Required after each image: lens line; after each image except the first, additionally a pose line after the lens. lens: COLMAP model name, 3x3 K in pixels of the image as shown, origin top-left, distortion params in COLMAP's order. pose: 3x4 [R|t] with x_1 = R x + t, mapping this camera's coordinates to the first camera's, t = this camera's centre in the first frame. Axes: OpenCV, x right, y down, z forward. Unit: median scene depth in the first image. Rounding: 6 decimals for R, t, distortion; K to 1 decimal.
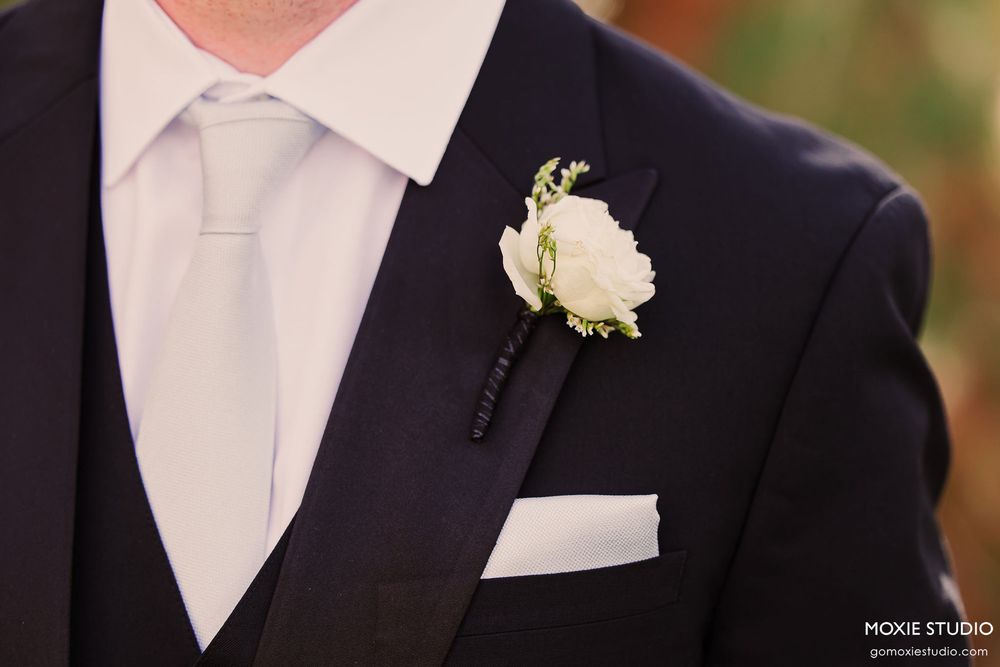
lens RADIAL K [[3173.1, 0, 497.2], [0, 3173.1, 330.8], [0, 0, 1]] dist [0.078856, 0.000000]
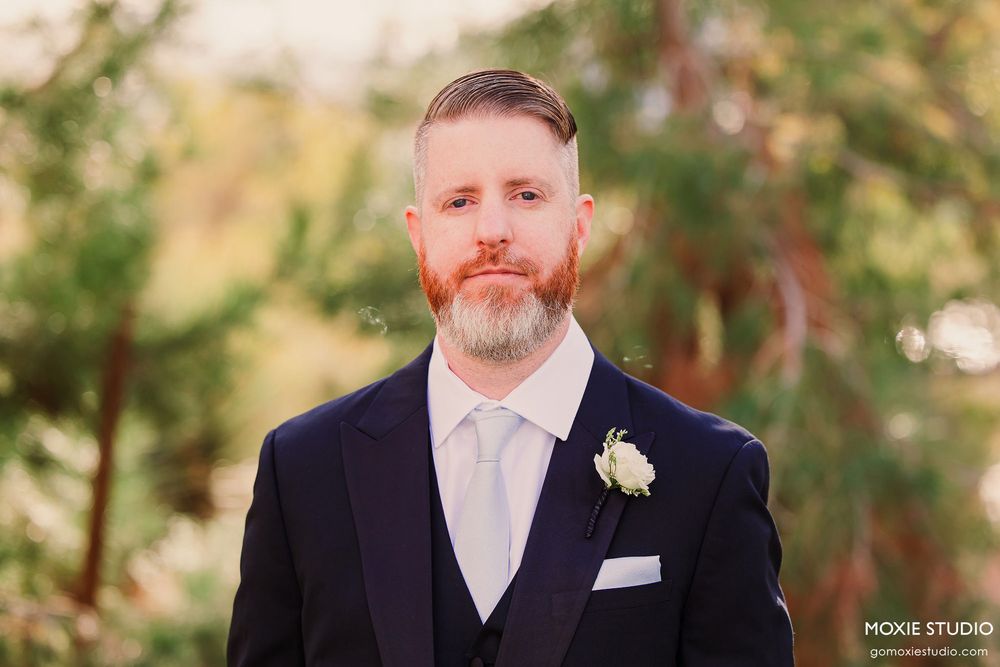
lens RADIAL K [[2676.9, 0, 499.0], [0, 2676.9, 336.1], [0, 0, 1]] dist [-0.683008, 0.000000]
pose [[0.999067, -0.041196, -0.012964, -0.043518], [0.039038, 0.989819, -0.136874, 0.163661], [0.018471, 0.136240, 0.990504, -1.142452]]
